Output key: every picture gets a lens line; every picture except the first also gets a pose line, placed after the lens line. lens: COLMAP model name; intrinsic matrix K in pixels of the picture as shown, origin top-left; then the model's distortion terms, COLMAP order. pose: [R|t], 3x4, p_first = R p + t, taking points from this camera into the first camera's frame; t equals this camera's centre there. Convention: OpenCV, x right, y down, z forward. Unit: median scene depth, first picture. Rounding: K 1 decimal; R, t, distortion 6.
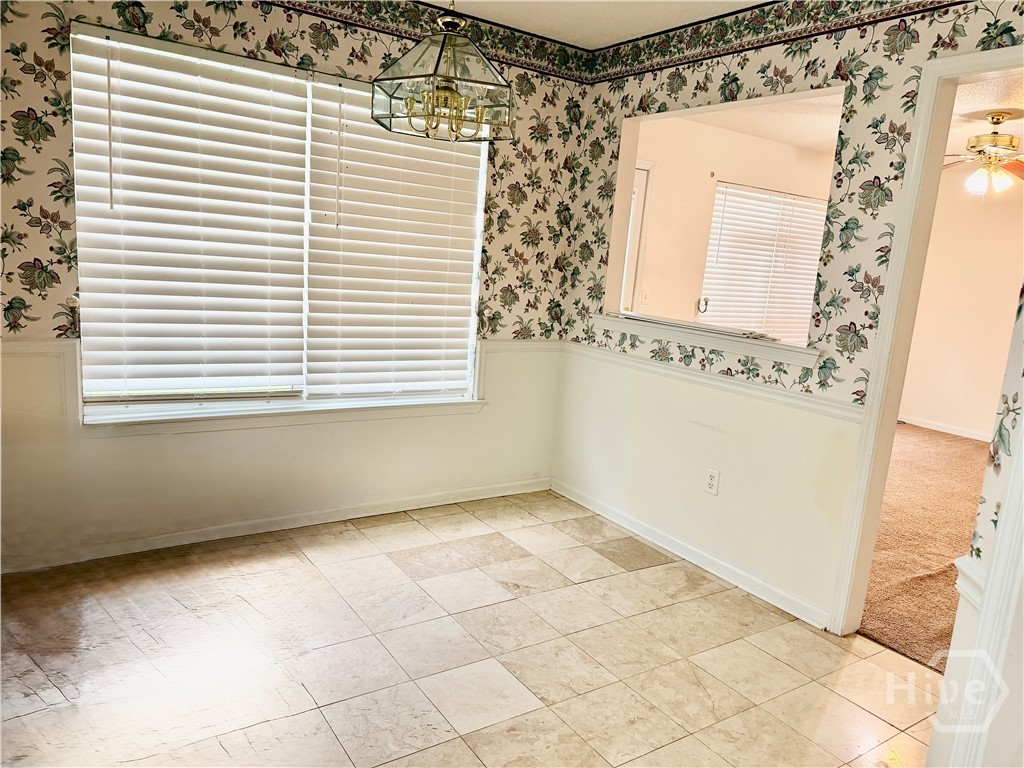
lens RADIAL K [[729.5, 0, 512.0], [0, 729.5, 384.0], [0, 0, 1]] dist [0.112177, -0.124762]
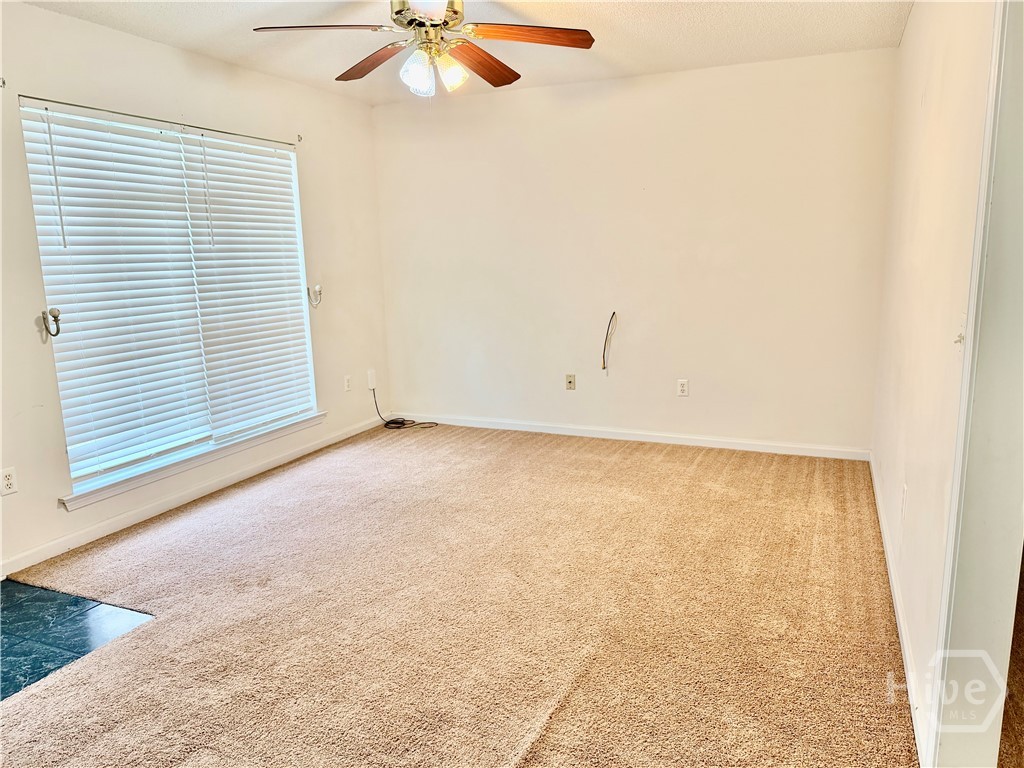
lens RADIAL K [[729.5, 0, 512.0], [0, 729.5, 384.0], [0, 0, 1]] dist [0.112177, -0.124762]
pose [[0.841822, -0.199736, 0.501439, 0.264077], [0.191873, 0.979070, 0.067871, -0.035557], [-0.504501, 0.039077, 0.862527, 0.353702]]
